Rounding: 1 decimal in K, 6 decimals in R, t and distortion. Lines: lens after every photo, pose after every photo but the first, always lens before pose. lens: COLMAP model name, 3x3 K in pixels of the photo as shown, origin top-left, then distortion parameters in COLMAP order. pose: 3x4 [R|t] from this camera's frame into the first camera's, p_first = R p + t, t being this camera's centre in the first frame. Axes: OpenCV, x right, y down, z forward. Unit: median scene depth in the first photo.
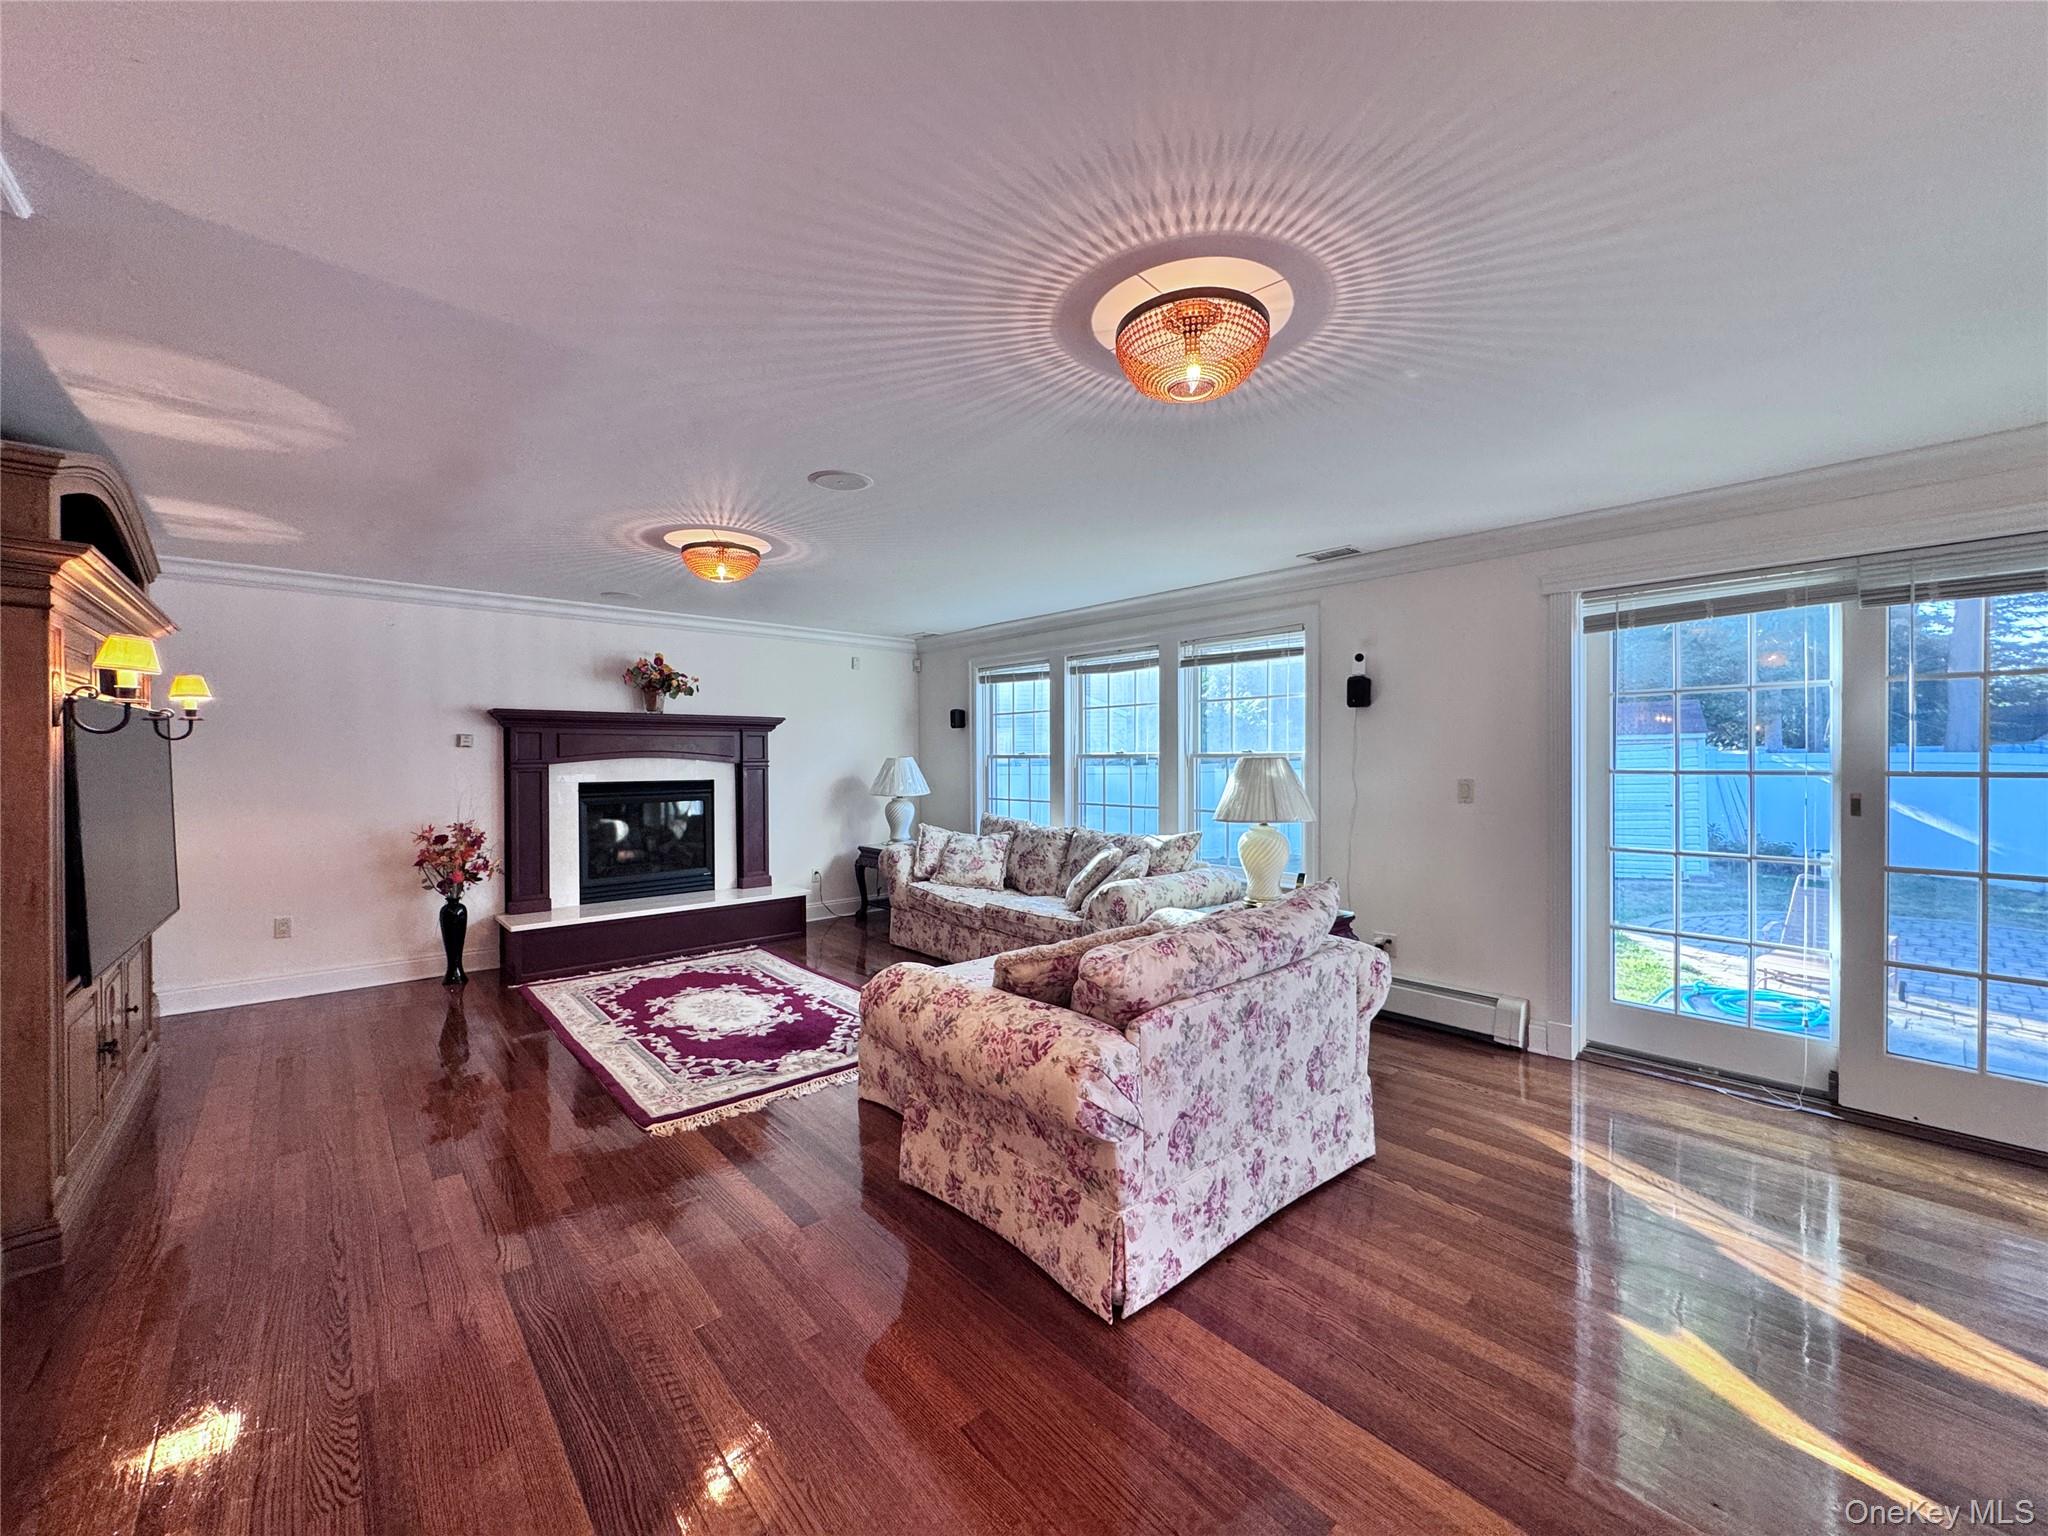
lens RADIAL K [[816.6, 0, 1021.1], [0, 816.6, 767.3], [0, 0, 1]] dist [-0.004035, 0.000494]
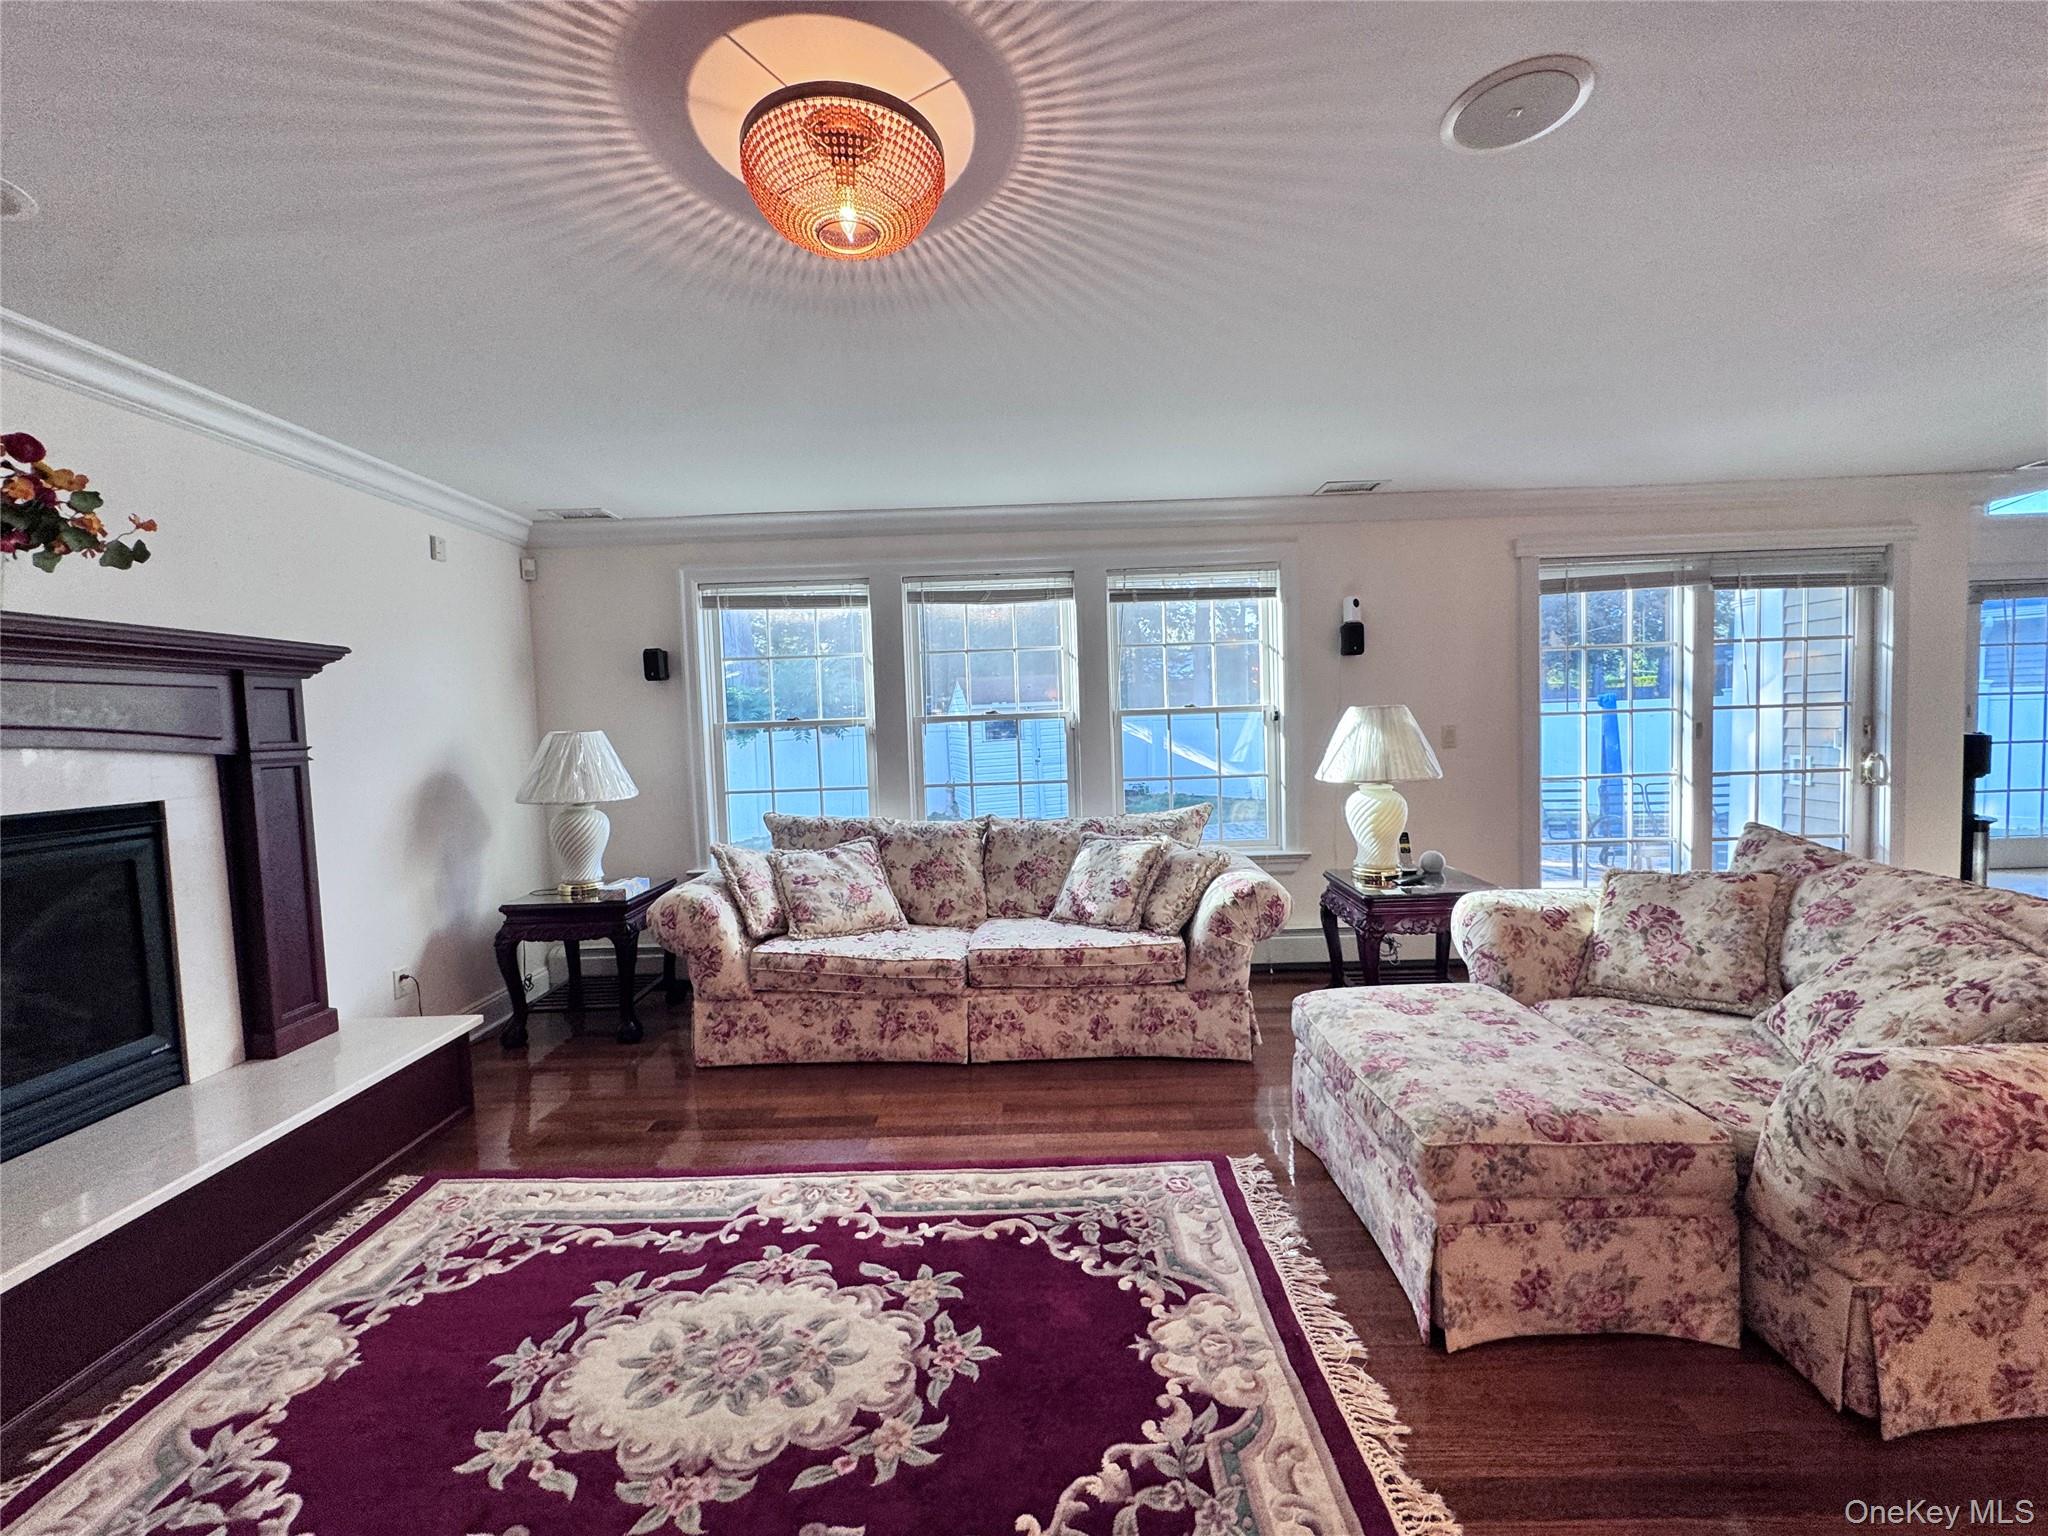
lens RADIAL K [[816.6, 0, 1015.7], [0, 816.6, 769.4], [0, 0, 1]] dist [-0.004035, 0.000494]
pose [[0.667209, -0.062660, 0.742230, -0.572151], [0.040079, 0.998032, 0.048227, -0.002271], [-0.743791, -0.002430, 0.668408, 0.659141]]
